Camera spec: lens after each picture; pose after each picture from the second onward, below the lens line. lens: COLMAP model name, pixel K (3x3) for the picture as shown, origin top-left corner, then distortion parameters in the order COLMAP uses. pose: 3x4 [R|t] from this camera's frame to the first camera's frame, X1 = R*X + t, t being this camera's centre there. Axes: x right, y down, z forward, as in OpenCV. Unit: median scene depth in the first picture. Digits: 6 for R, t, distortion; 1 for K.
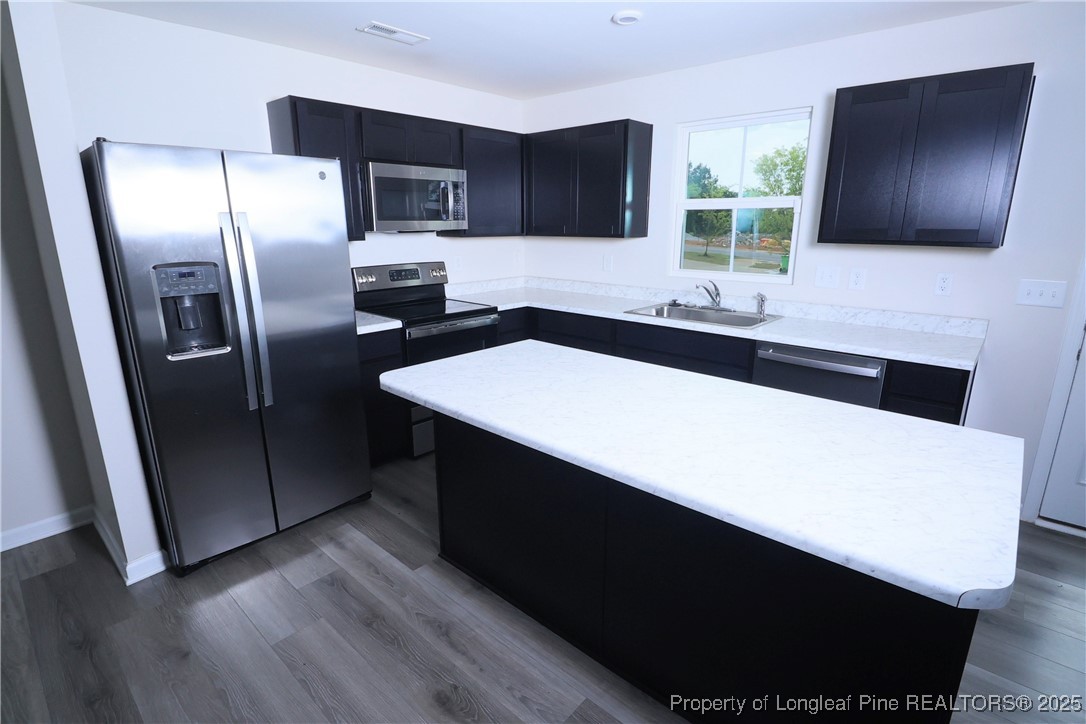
lens RADIAL K [[500.7, 0, 541.4], [0, 500.7, 348.3], [0, 0, 1]] dist [0.001118, -0.014935]
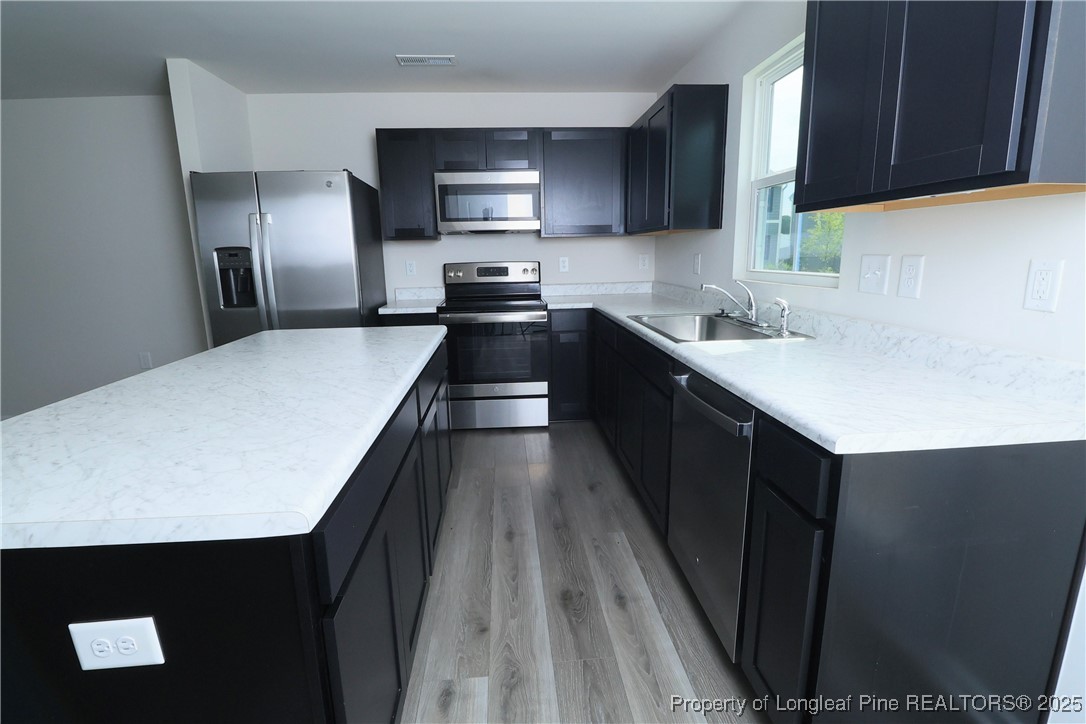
lens RADIAL K [[500.7, 0, 541.4], [0, 500.7, 348.3], [0, 0, 1]] dist [0.001118, -0.014935]
pose [[0.744421, 0.113859, -0.657931, 0.563145], [-0.141548, 0.989869, 0.011146, -0.007911], [0.652534, 0.084831, 0.752996, 0.261020]]
